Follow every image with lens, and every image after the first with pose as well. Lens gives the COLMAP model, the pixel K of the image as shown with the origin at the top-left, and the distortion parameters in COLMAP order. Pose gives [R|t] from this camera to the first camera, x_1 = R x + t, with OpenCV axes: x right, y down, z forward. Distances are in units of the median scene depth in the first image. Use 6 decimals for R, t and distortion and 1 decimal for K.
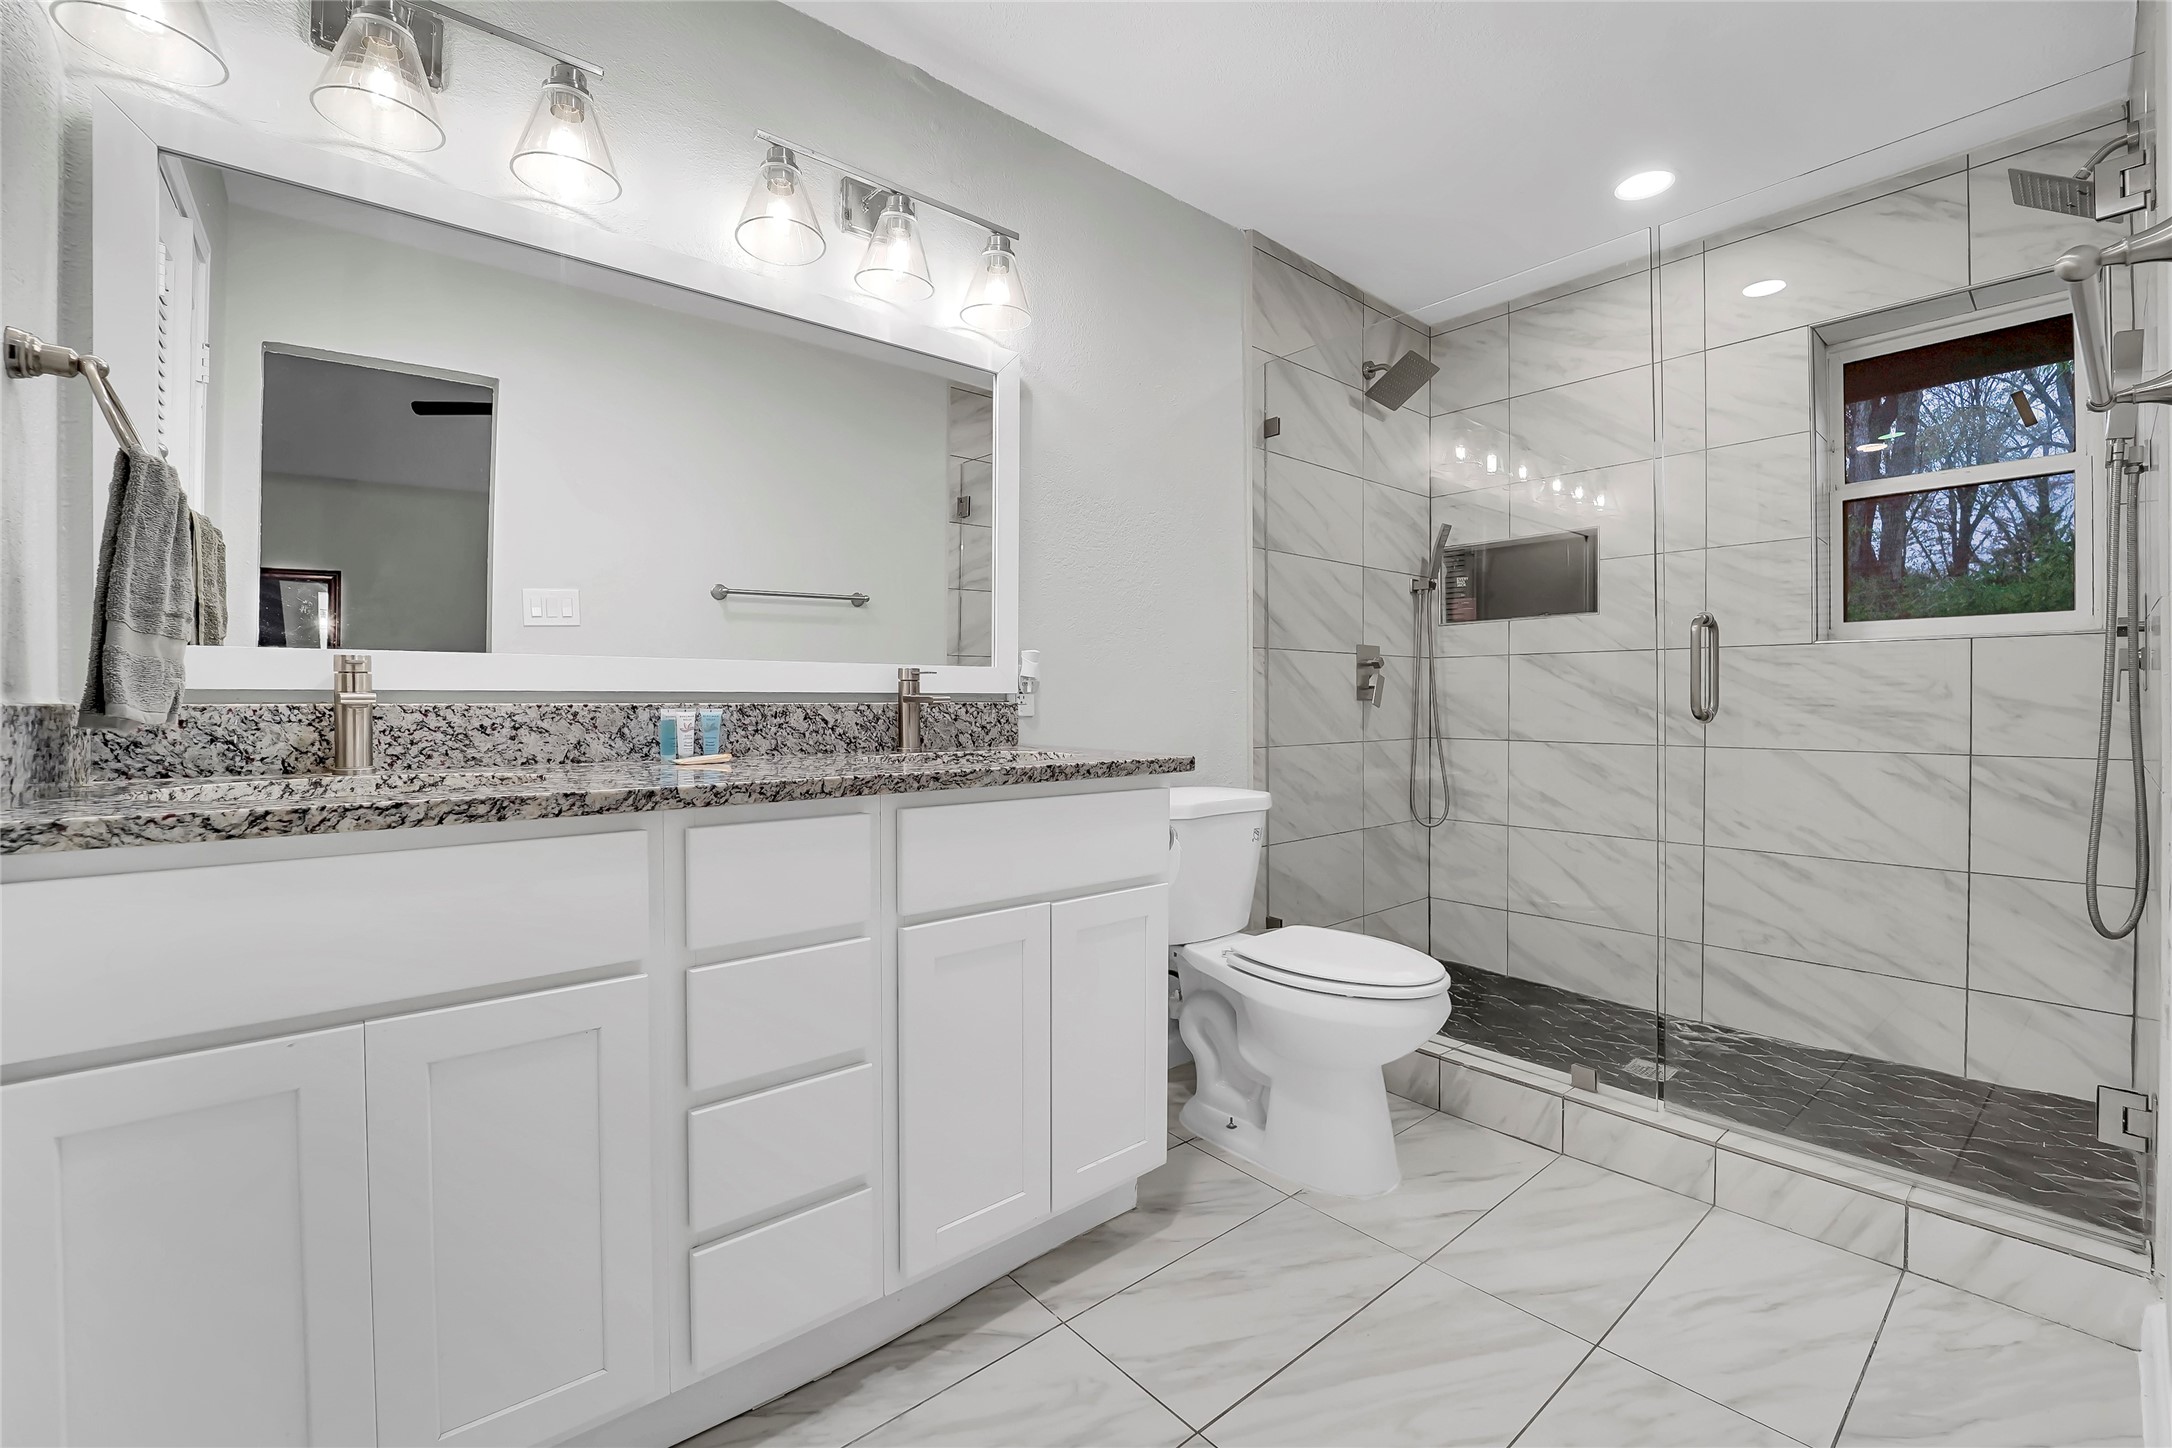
lens RADIAL K [[904.6, 0, 1088.4], [0, 904.6, 711.0], [0, 0, 1]] dist [-0.001409, -0.000016]
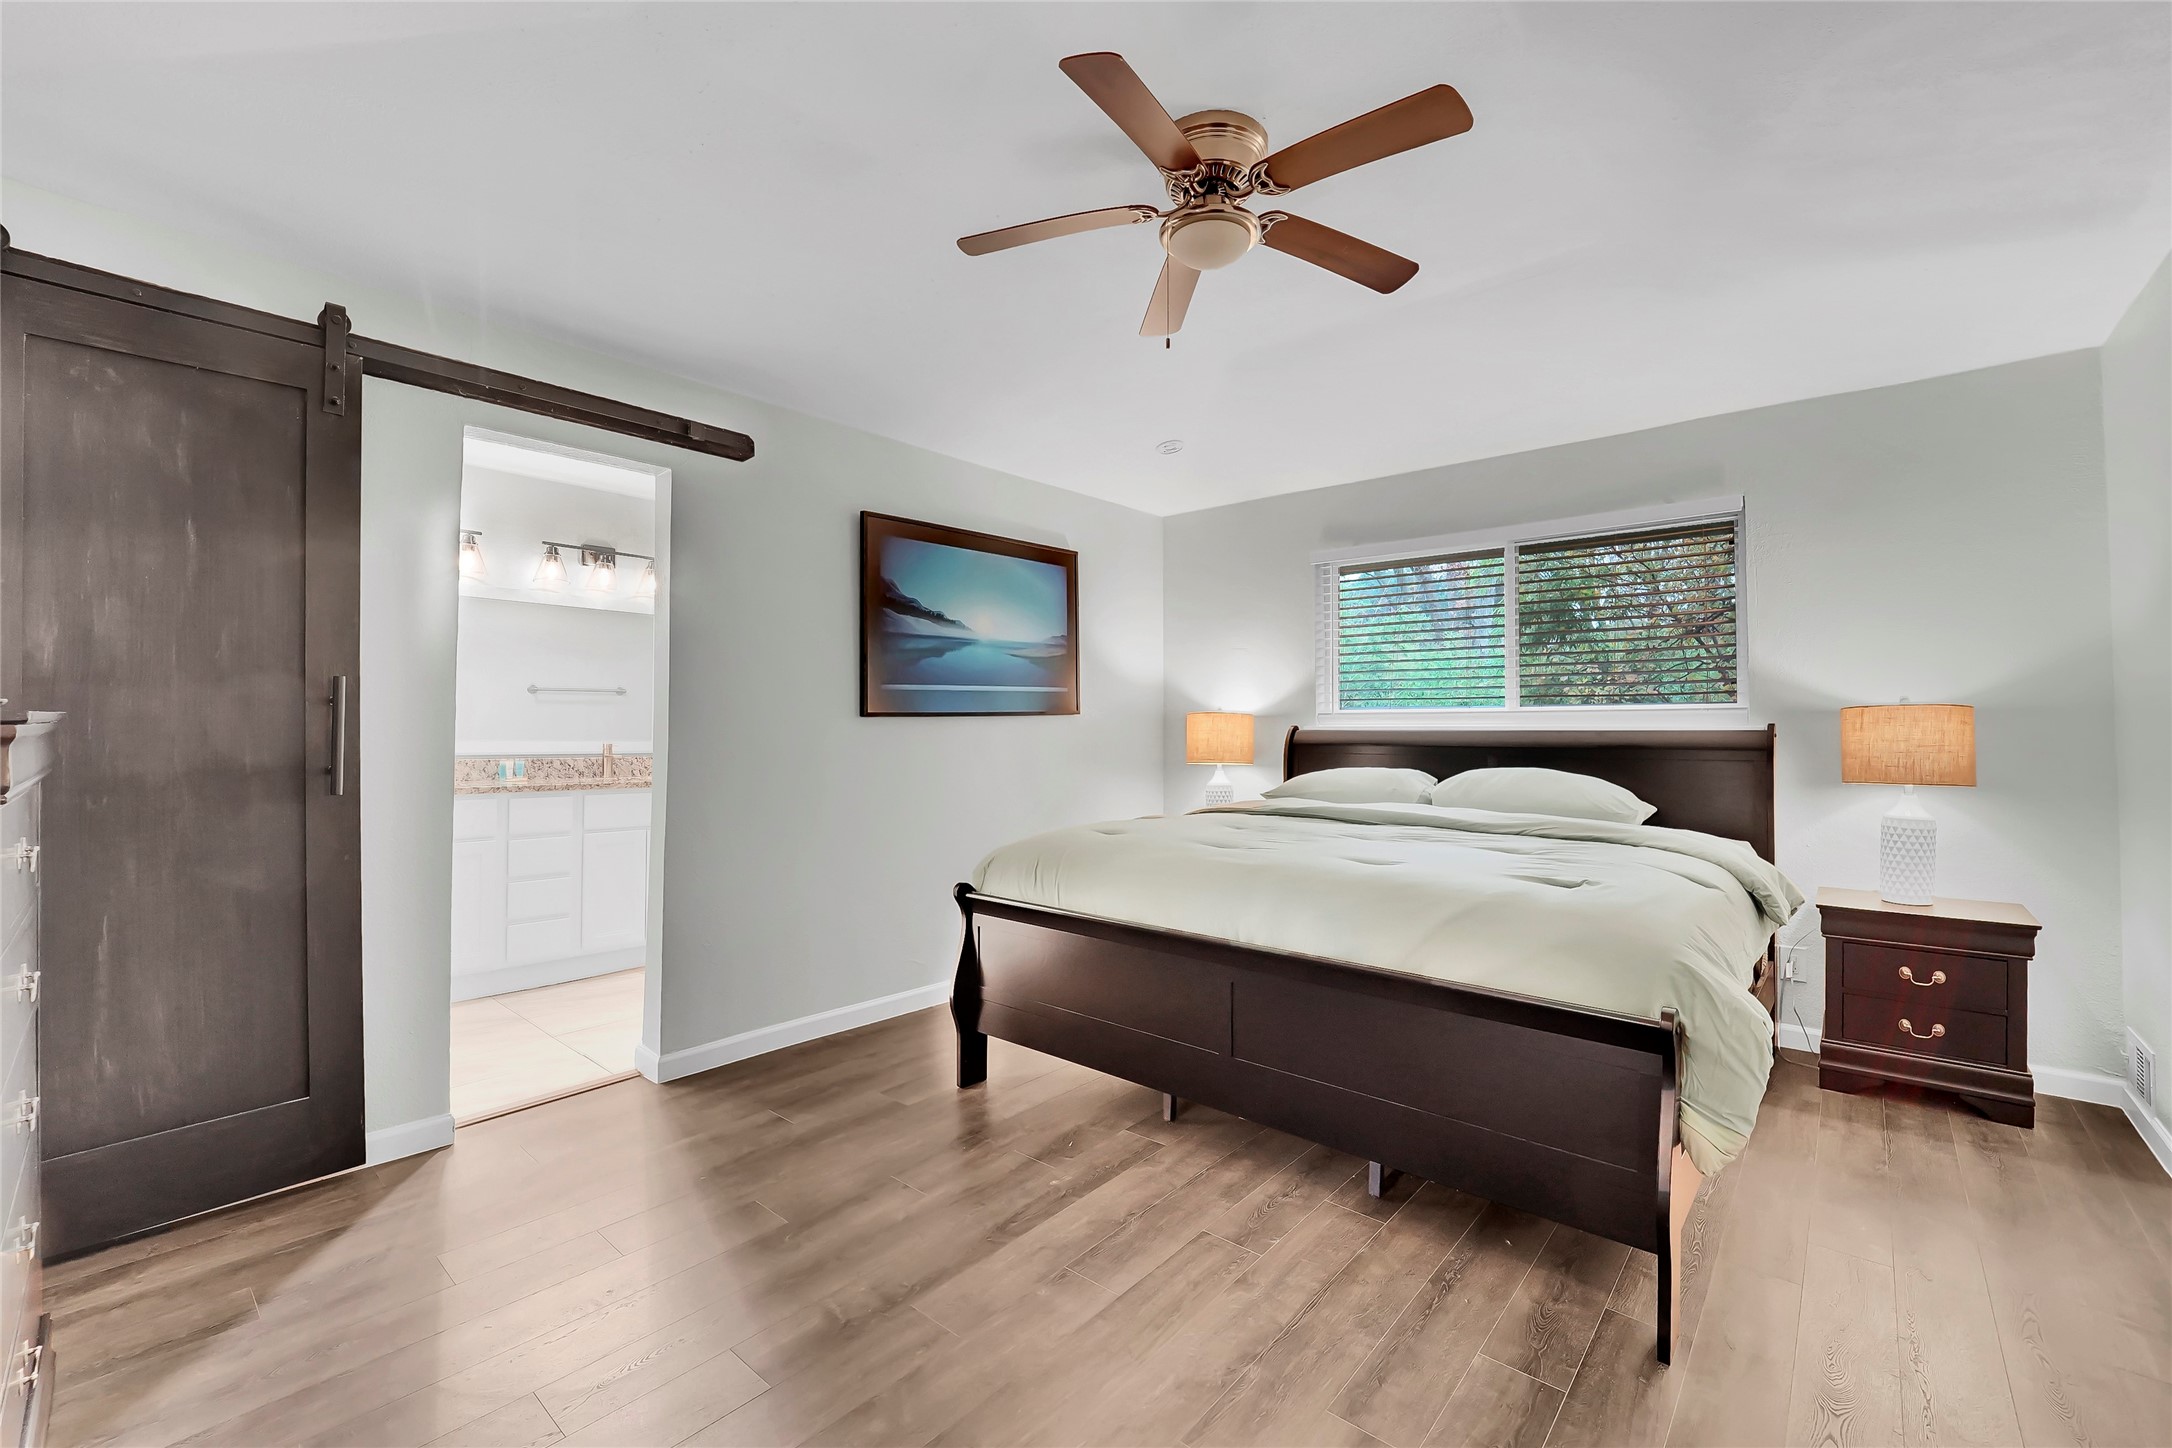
lens RADIAL K [[904.6, 0, 1080.7], [0, 904.6, 727.3], [0, 0, 1]] dist [-0.001409, -0.000016]
pose [[0.989956, 0.006951, 0.141205, 0.817926], [-0.004428, 0.999825, -0.018171, -0.057691], [-0.141306, 0.017363, 0.989814, -1.820655]]
